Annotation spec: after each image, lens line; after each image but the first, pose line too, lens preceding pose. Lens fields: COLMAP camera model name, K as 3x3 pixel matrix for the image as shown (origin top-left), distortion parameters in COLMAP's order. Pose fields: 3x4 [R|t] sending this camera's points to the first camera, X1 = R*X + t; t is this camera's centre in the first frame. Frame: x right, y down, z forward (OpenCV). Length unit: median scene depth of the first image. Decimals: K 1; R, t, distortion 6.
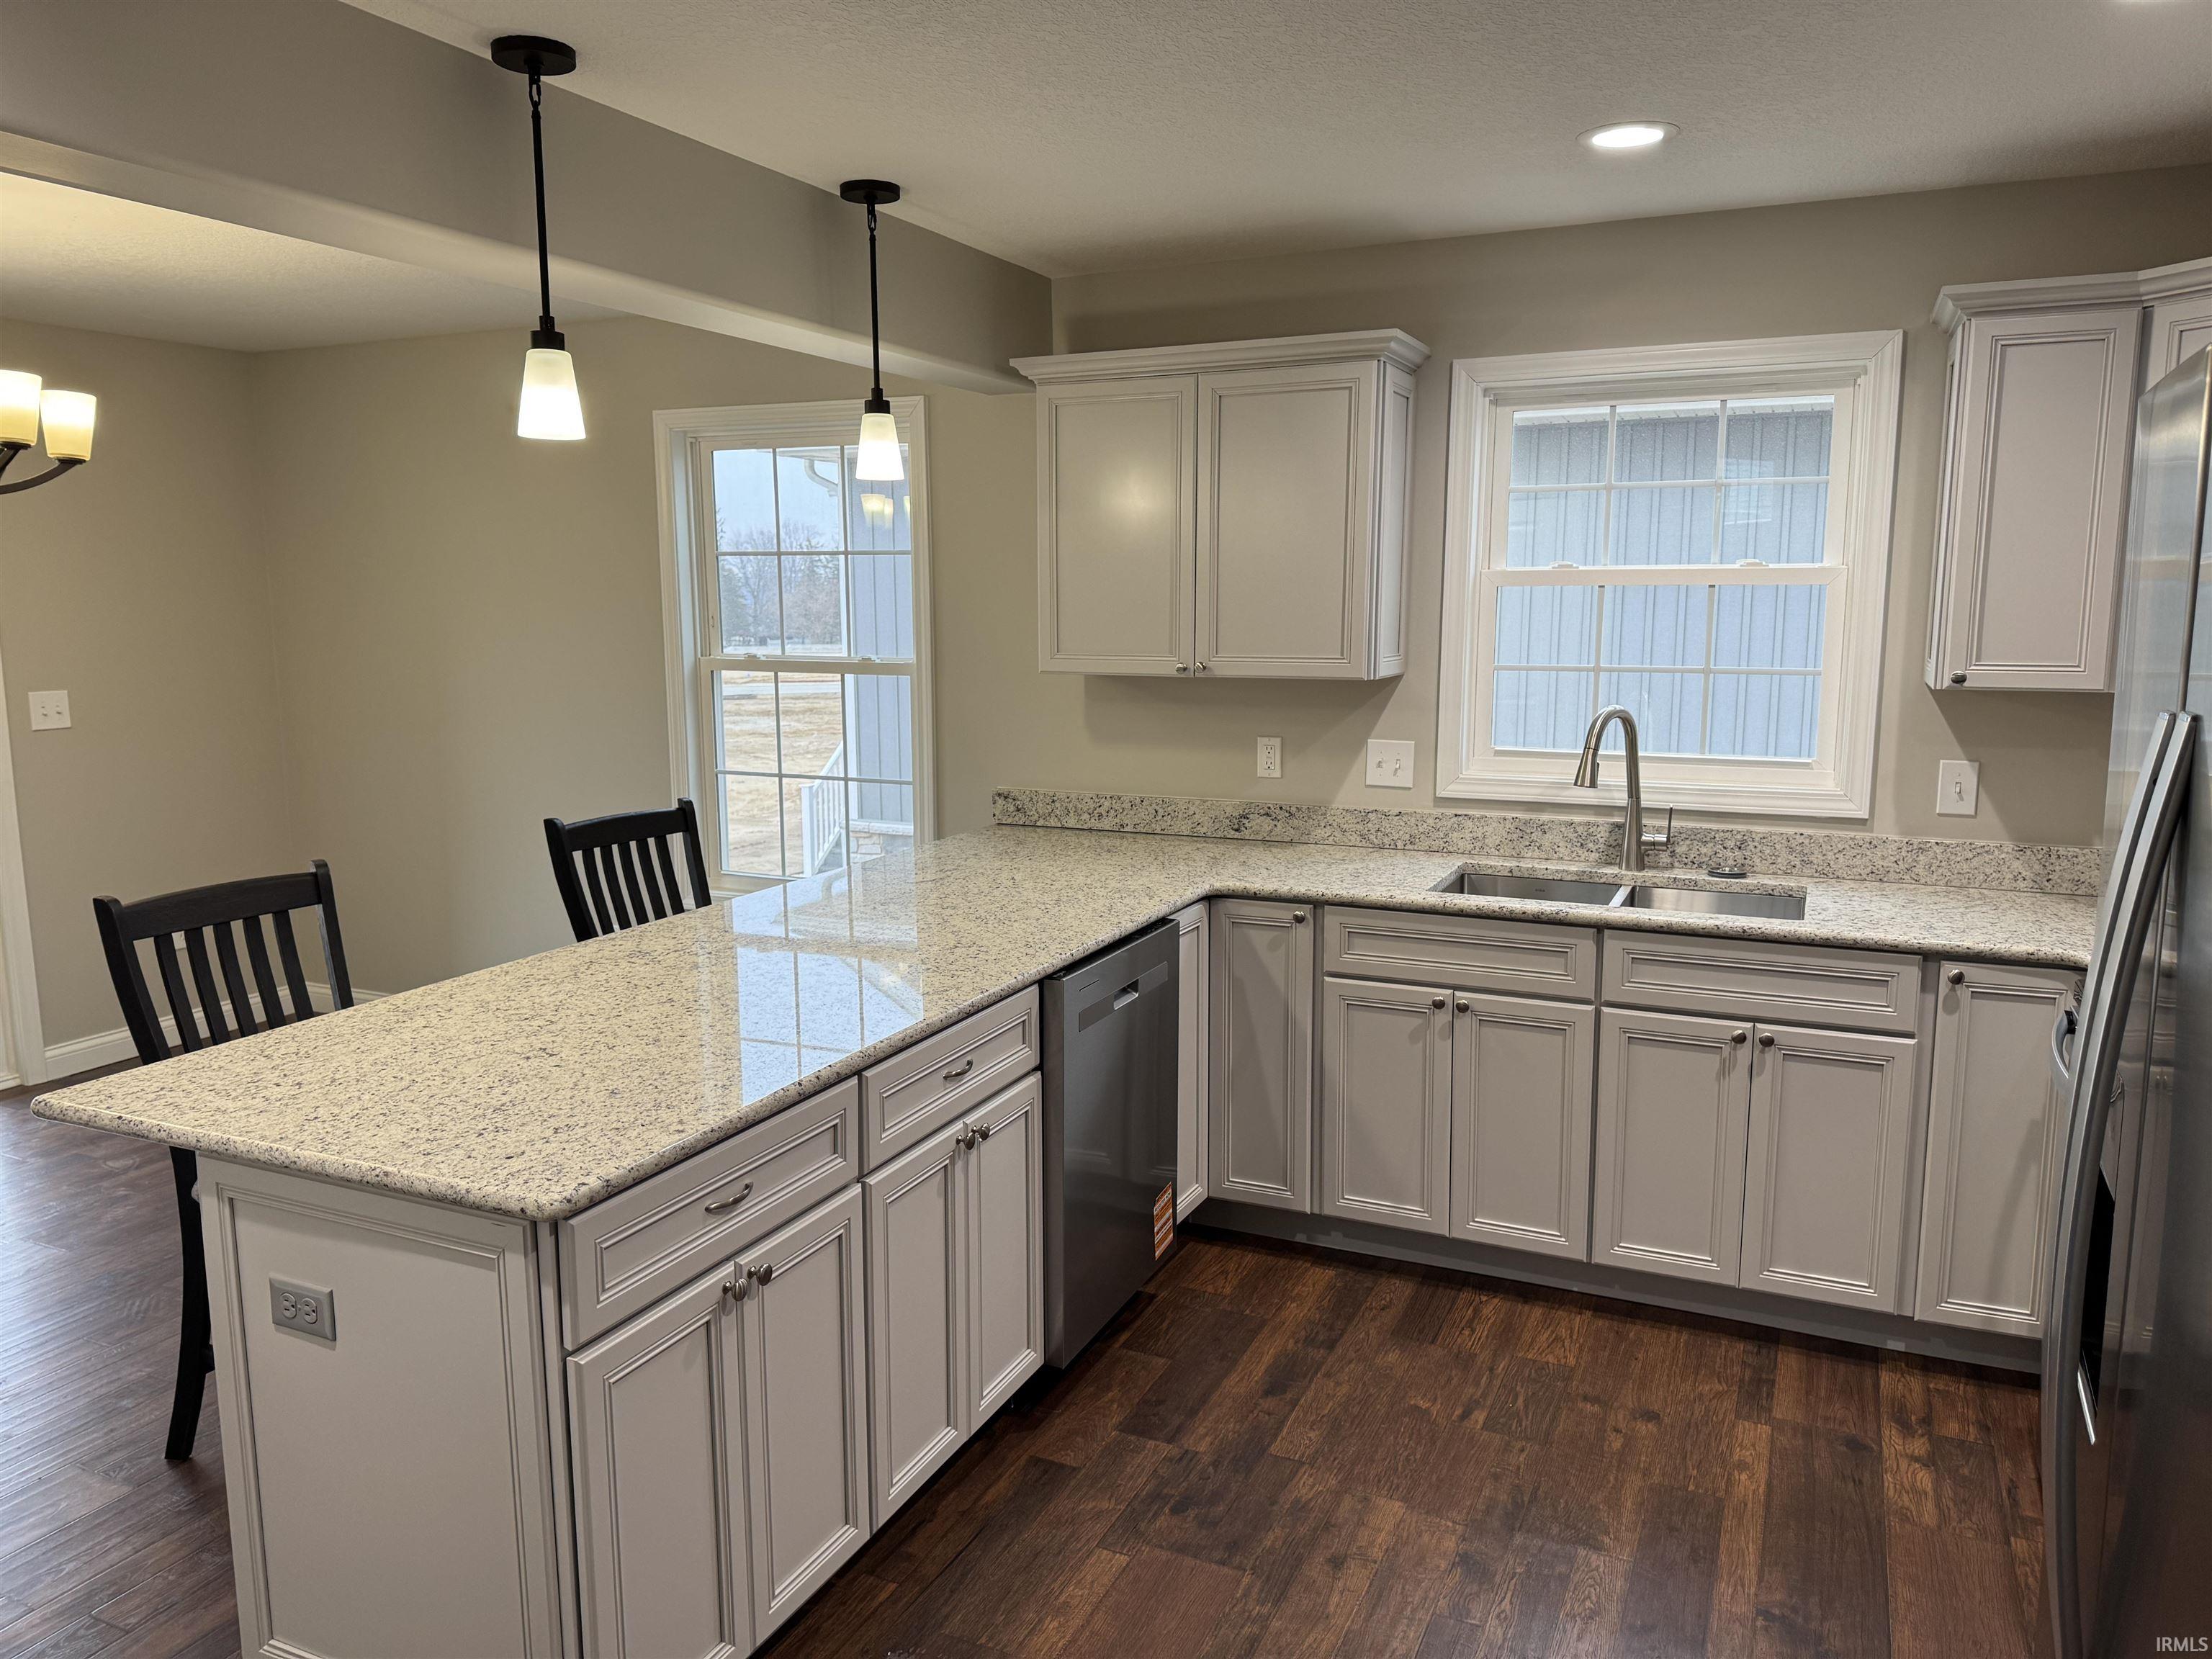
lens RADIAL K [[1555.7, 0, 1106.0], [0, 1555.7, 829.5], [0, 0, 1]] dist [0.119758, -0.162493]
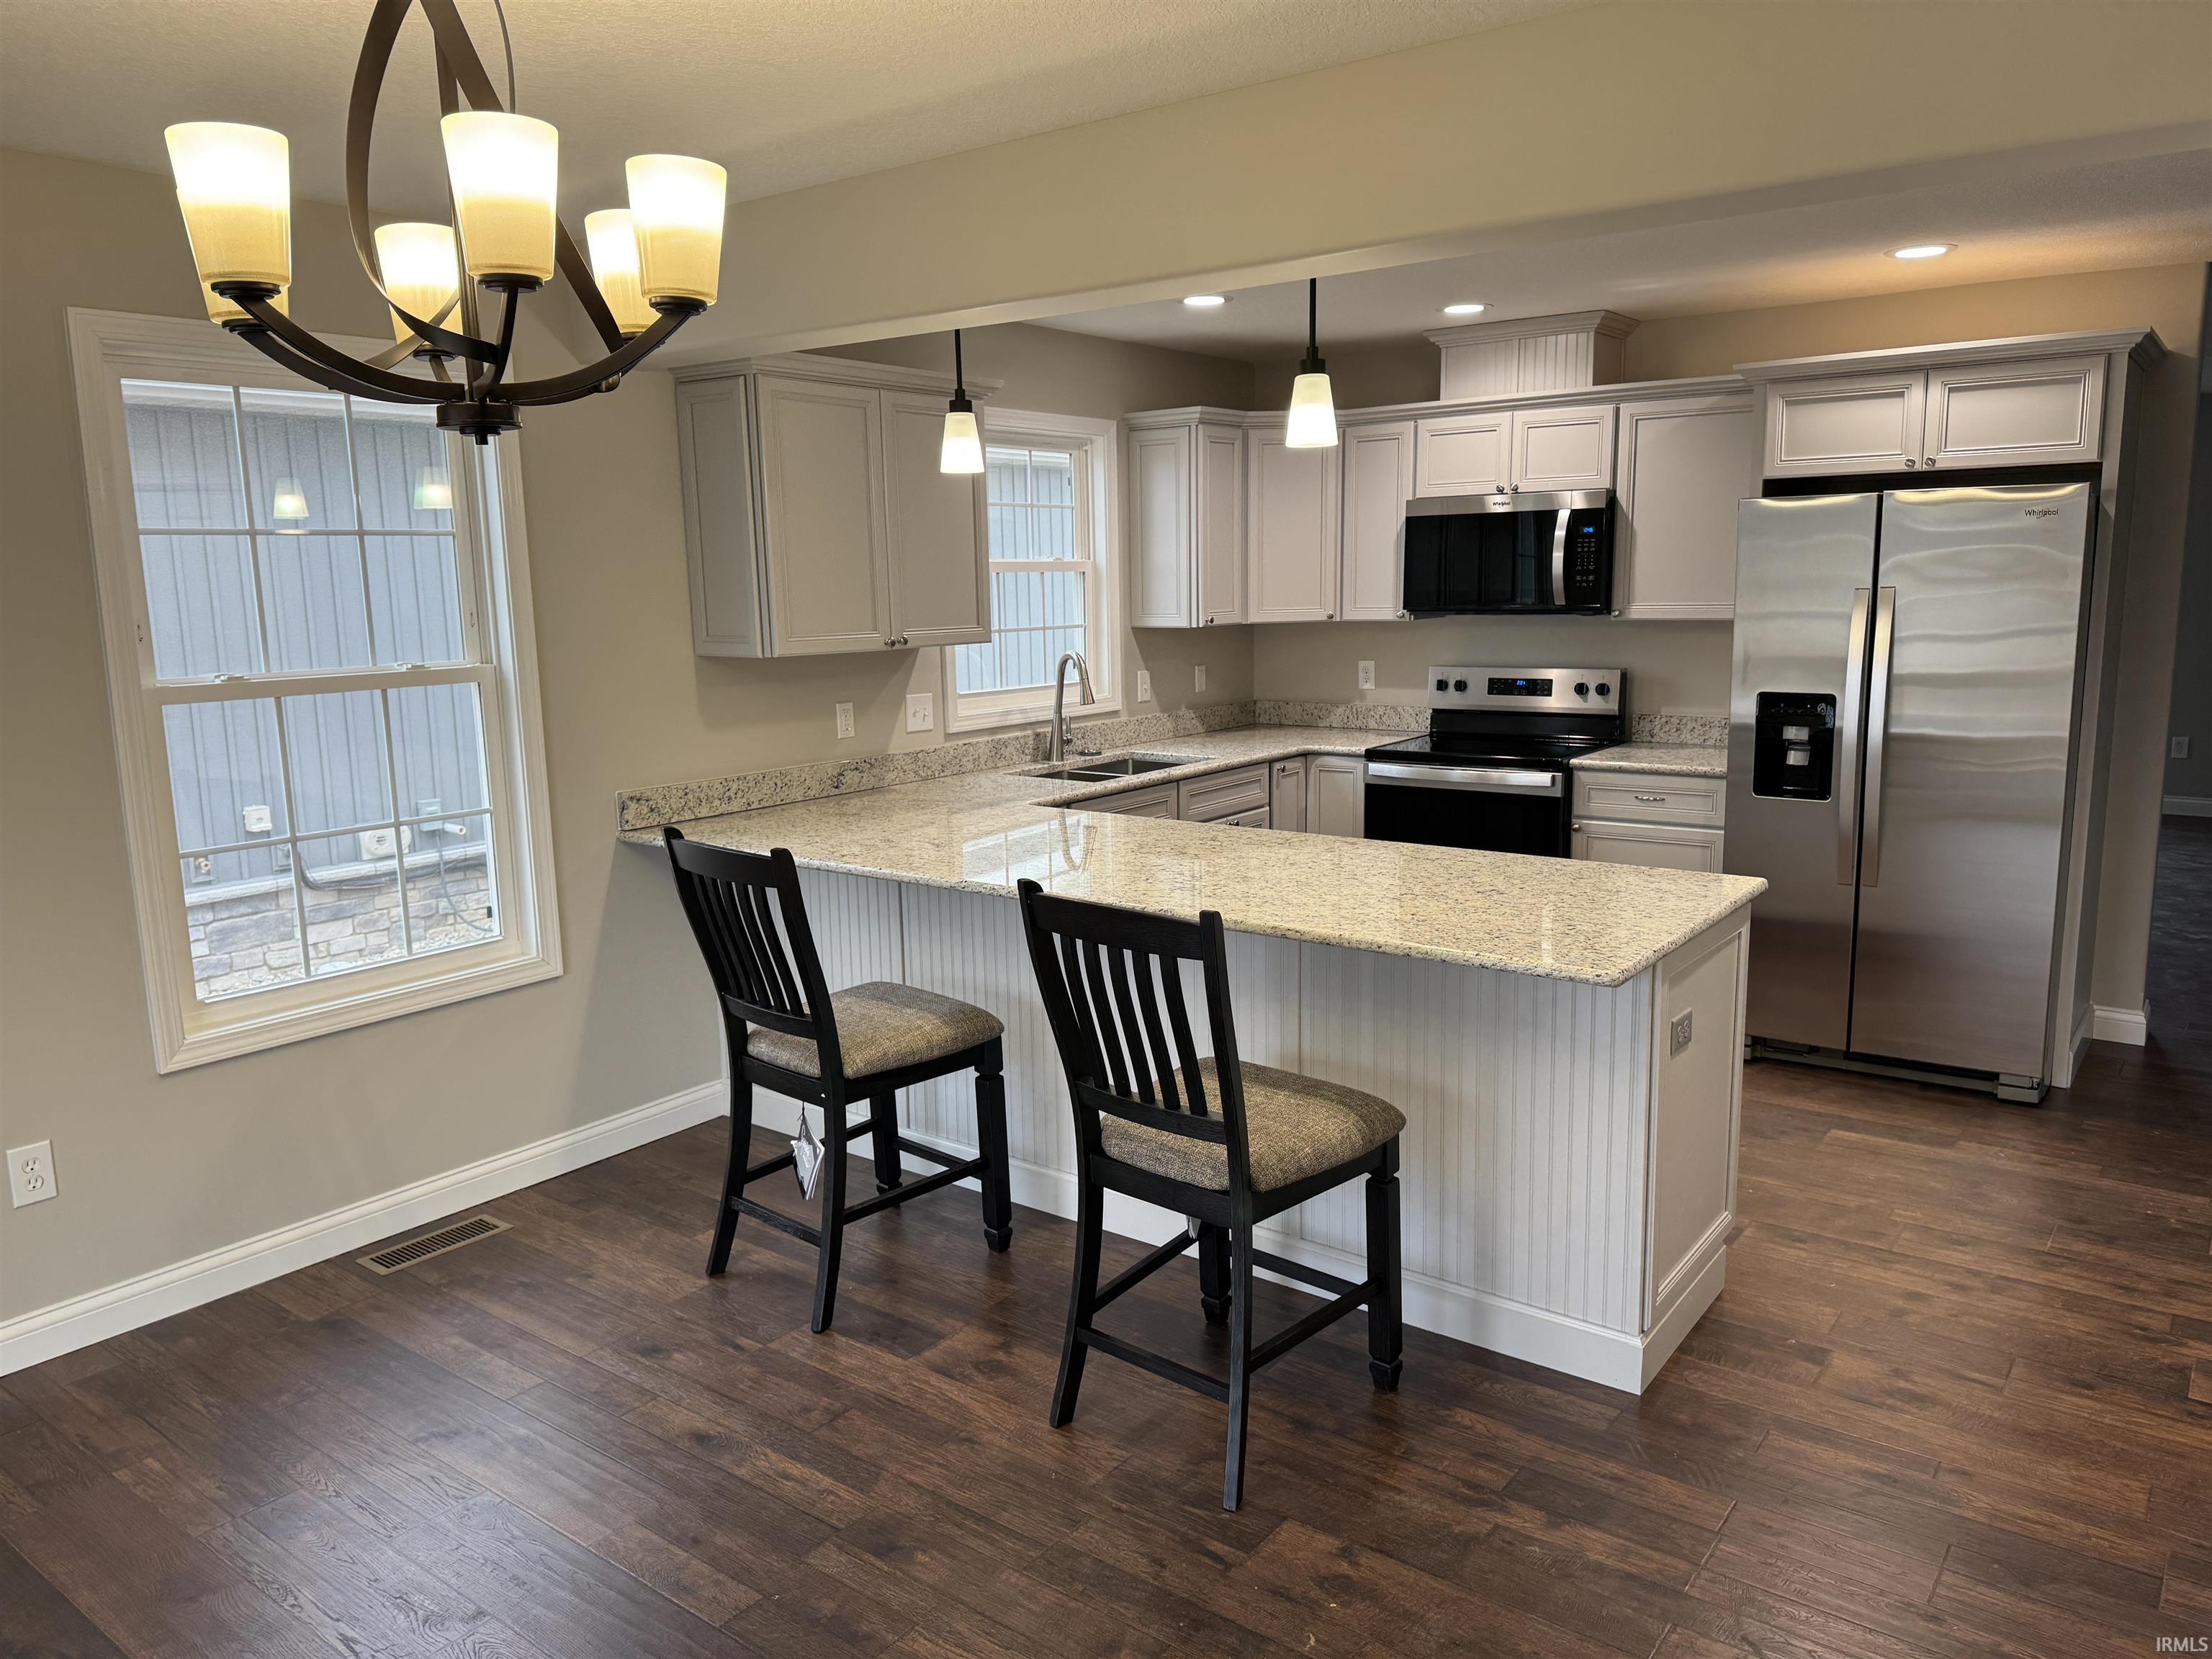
lens RADIAL K [[1555.7, 0, 1106.0], [0, 1555.7, 829.5], [0, 0, 1]] dist [0.119758, -0.162493]
pose [[0.210137, -0.160775, 0.964362, -1.036249], [0.166722, 0.977831, 0.126691, -0.085773], [-0.963352, 0.134158, 0.232283, 0.581288]]
